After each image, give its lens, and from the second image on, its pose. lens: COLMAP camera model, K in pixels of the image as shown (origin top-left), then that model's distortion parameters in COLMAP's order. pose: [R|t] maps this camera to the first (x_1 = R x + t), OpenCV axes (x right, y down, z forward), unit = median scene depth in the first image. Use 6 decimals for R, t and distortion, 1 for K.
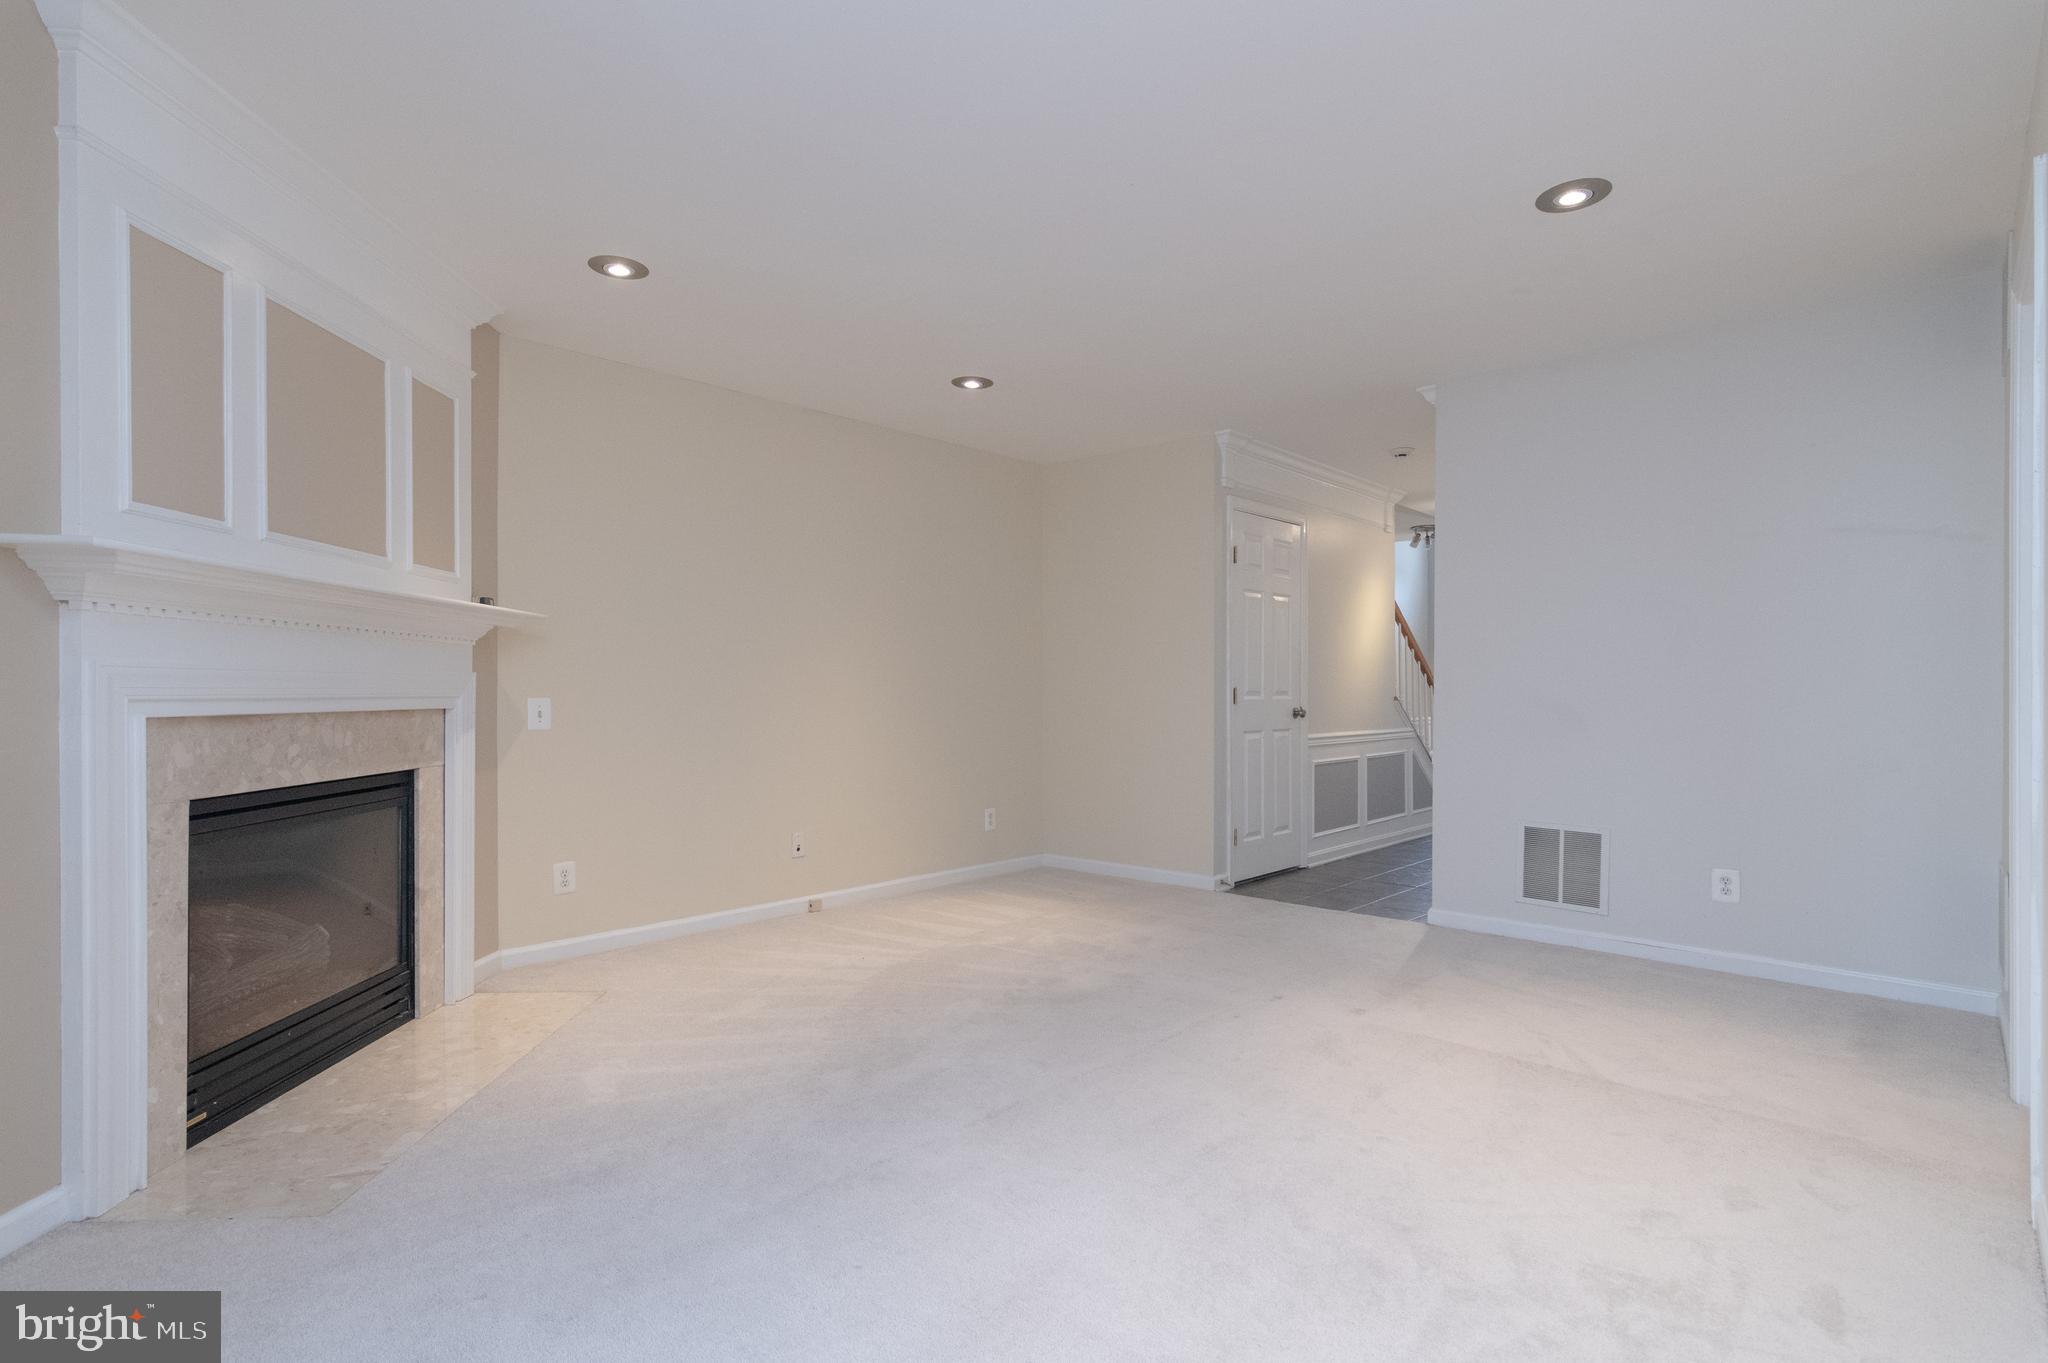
lens RADIAL K [[1004.0, 0, 1041.2], [0, 1004.0, 690.5], [0, 0, 1]] dist [0.000965, -0.000609]
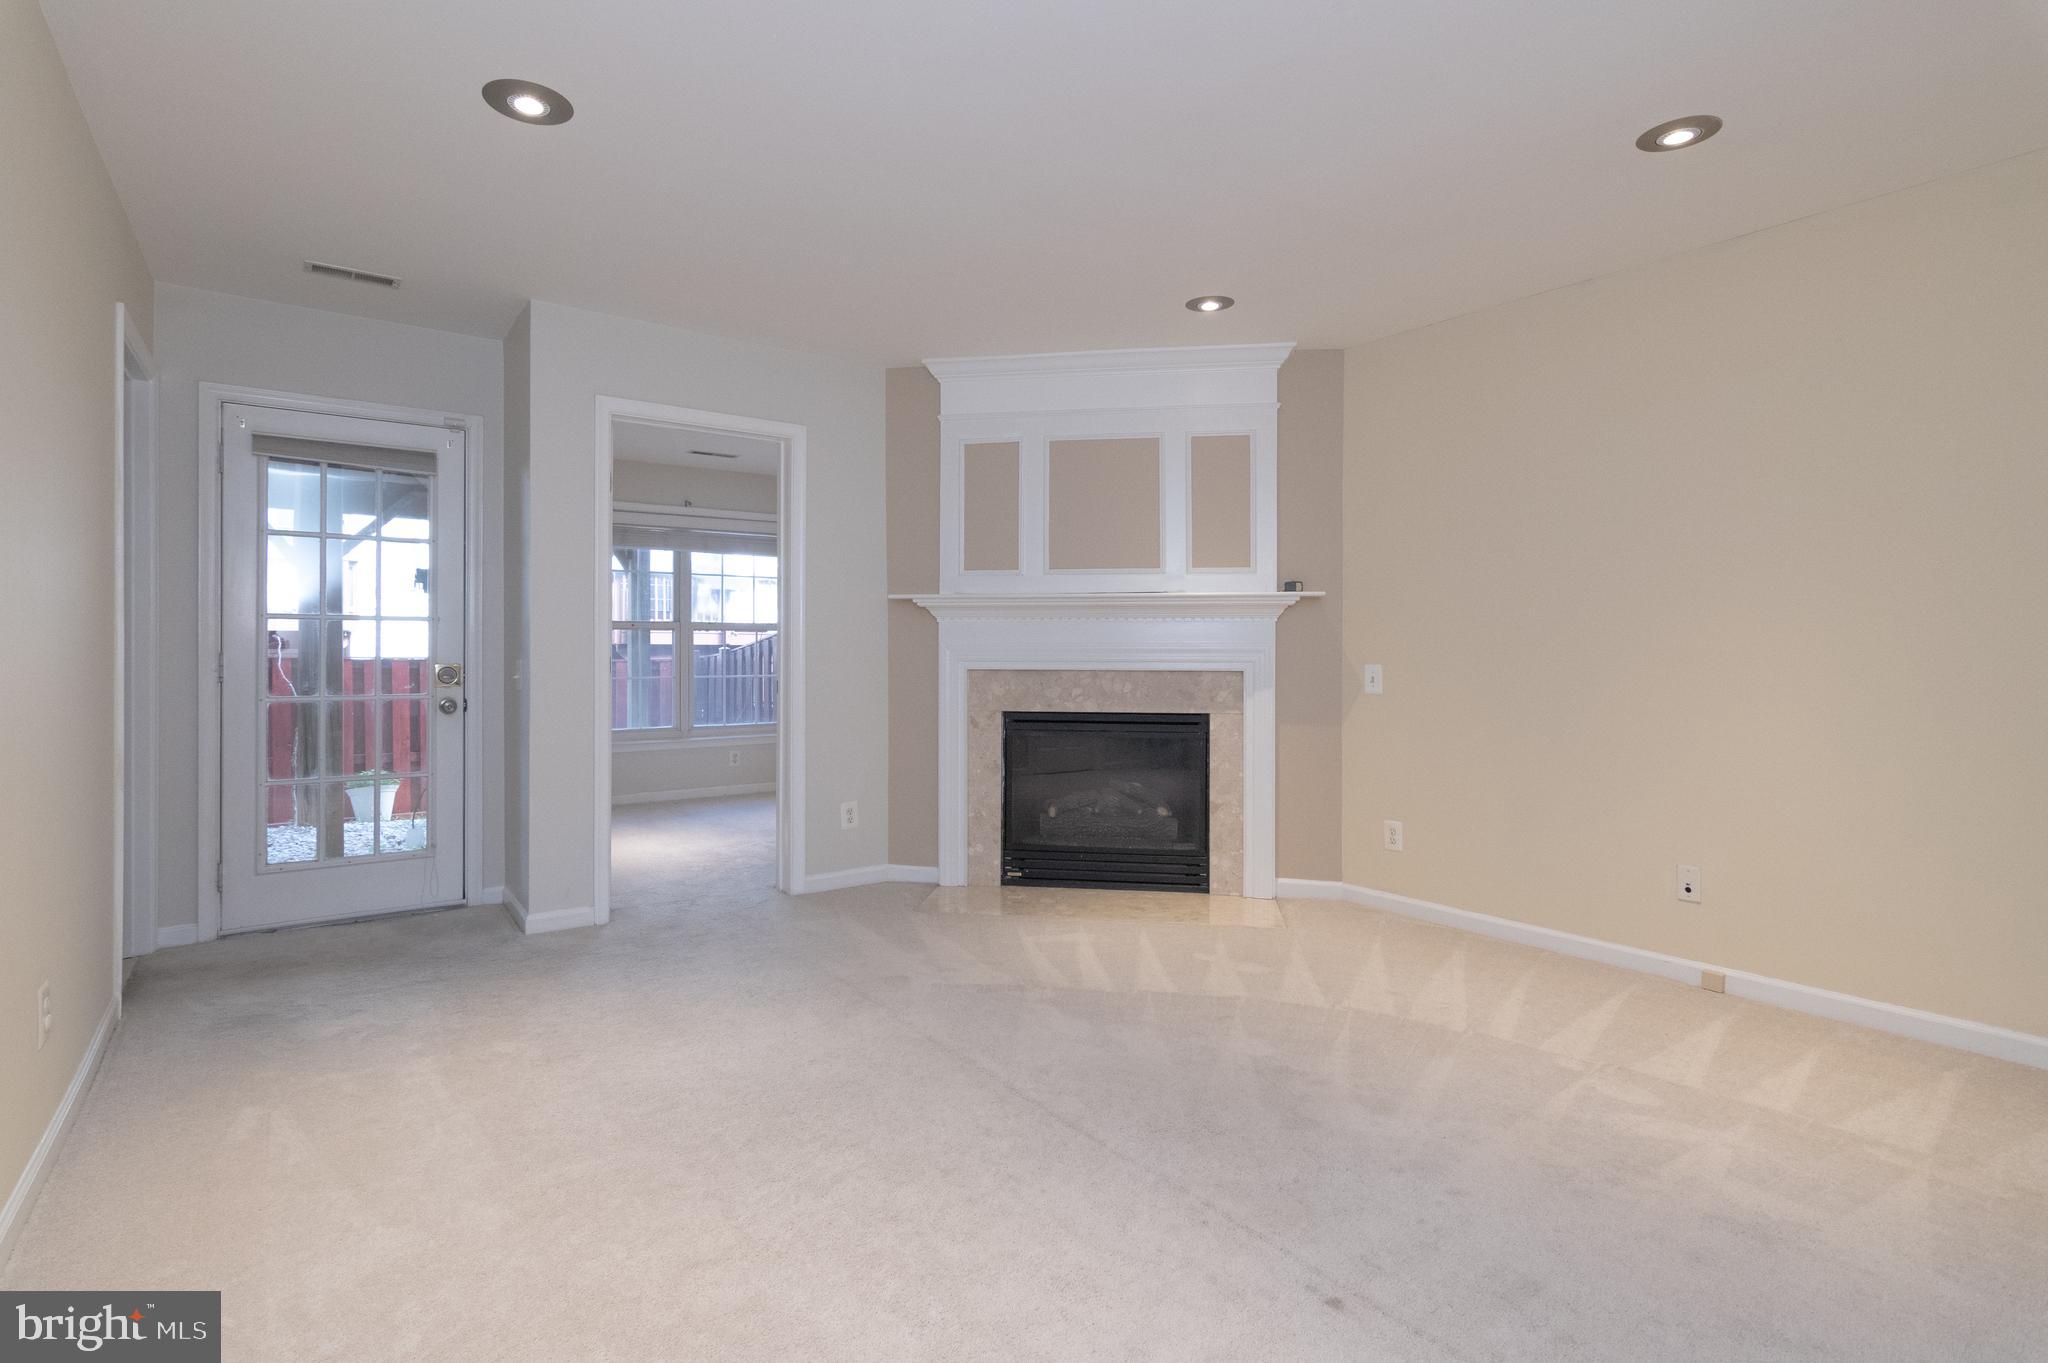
lens RADIAL K [[1004.0, 0, 979.4], [0, 1004.0, 637.4], [0, 0, 1]] dist [0.000965, -0.000609]
pose [[-0.237702, -0.018220, -0.971167, 0.902159], [-0.002064, 0.999831, -0.018252, -0.001770], [0.971336, -0.002334, -0.237700, 1.148639]]
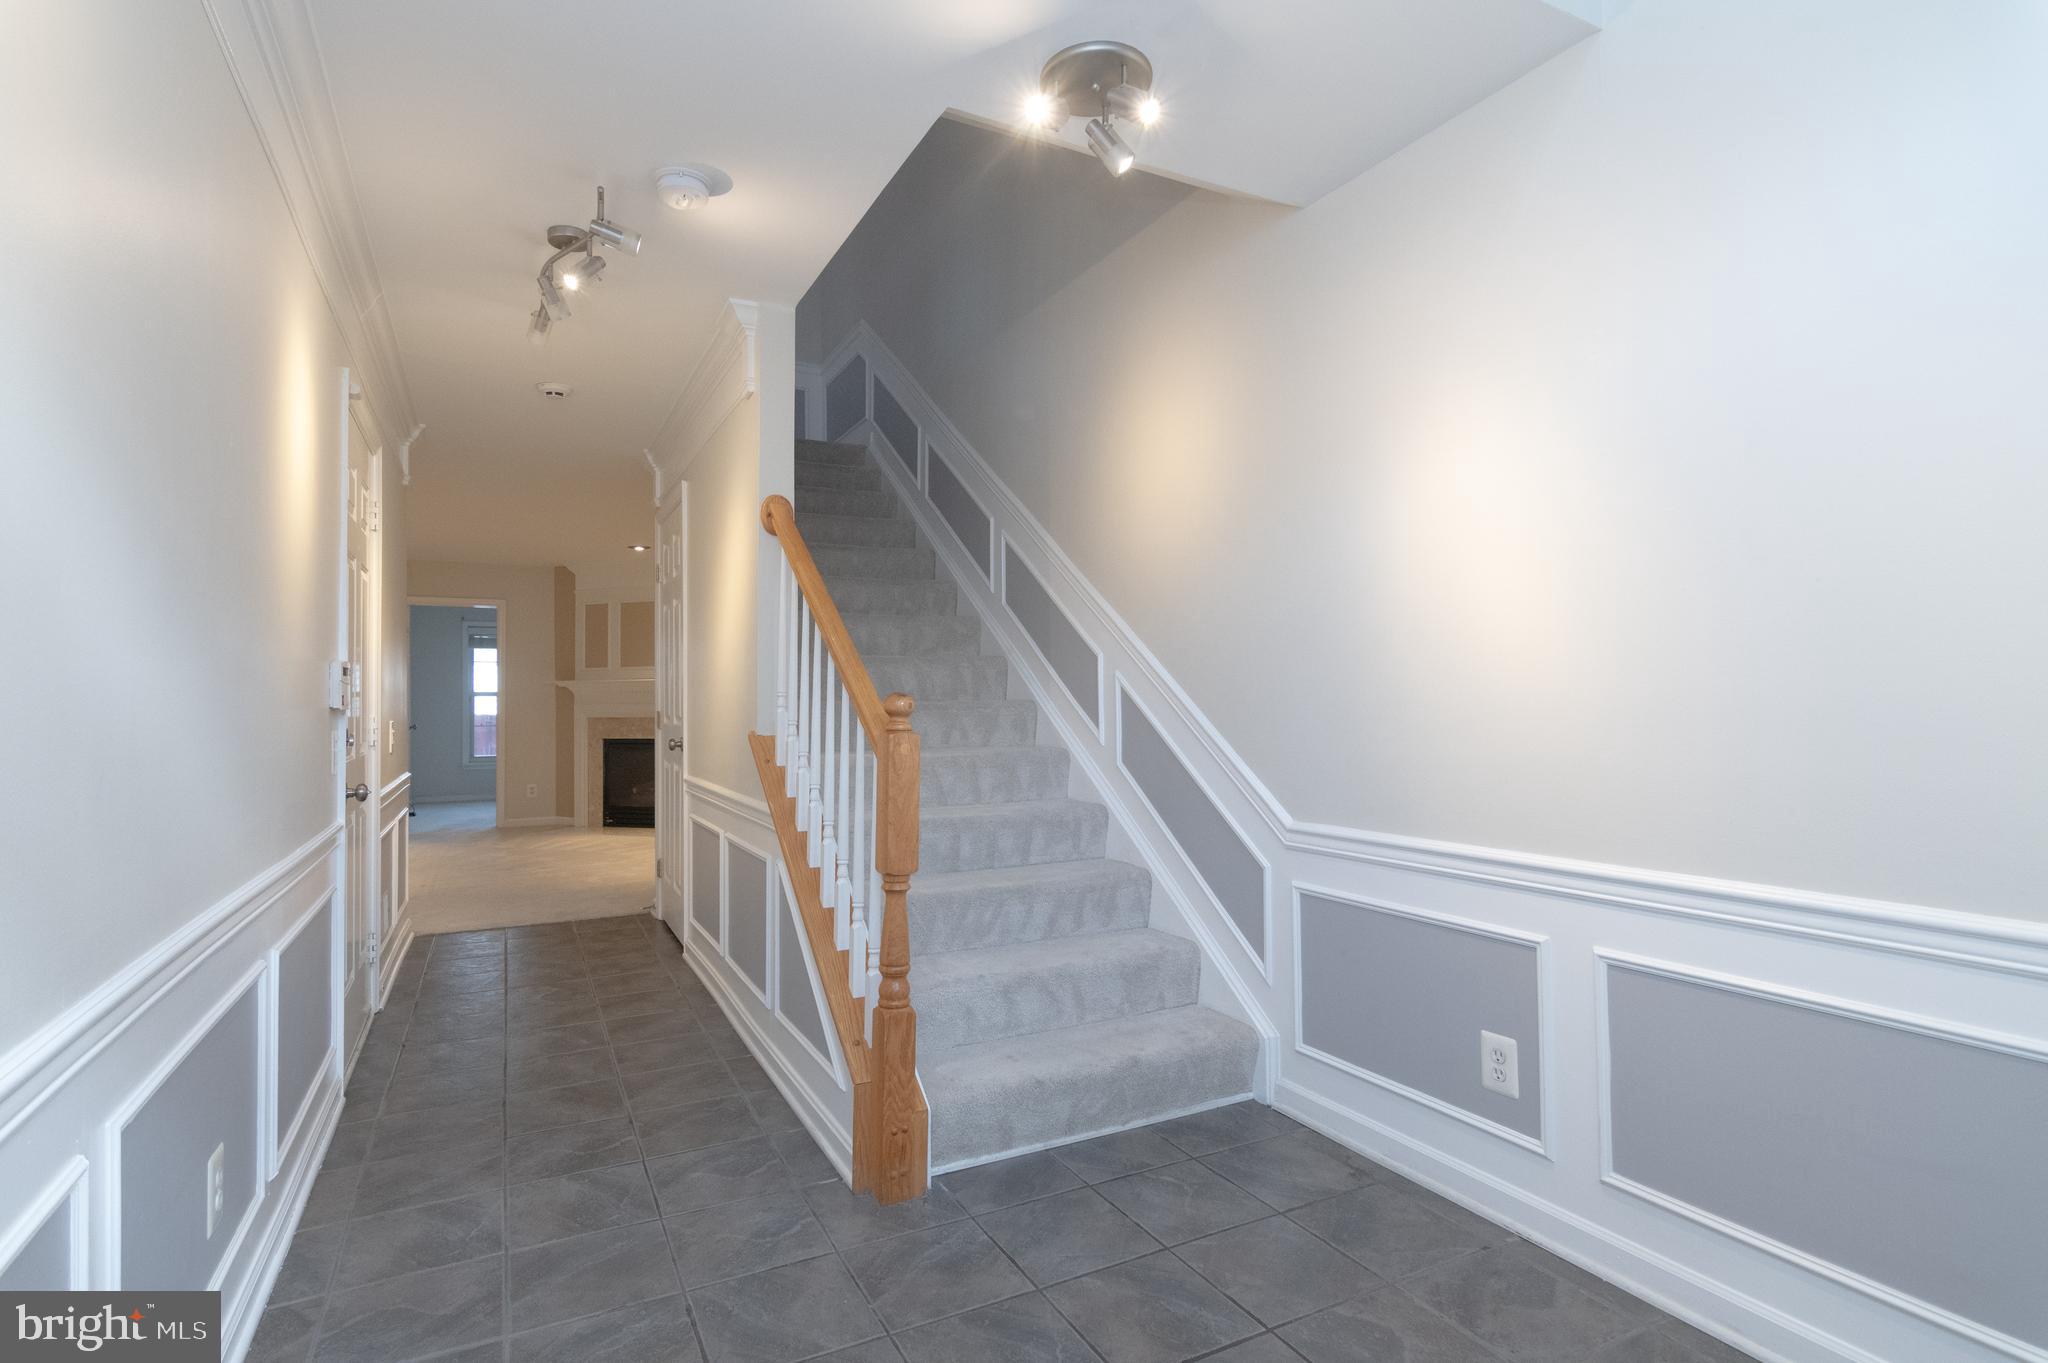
lens RADIAL K [[1004.0, 0, 1027.3], [0, 1004.0, 696.5], [0, 0, 1]] dist [0.000965, -0.000609]
pose [[-0.357964, -0.016662, -0.933587, 1.843454], [0.013040, 0.999654, -0.022841, 0.042945], [0.933644, -0.020350, -0.357623, 3.226930]]
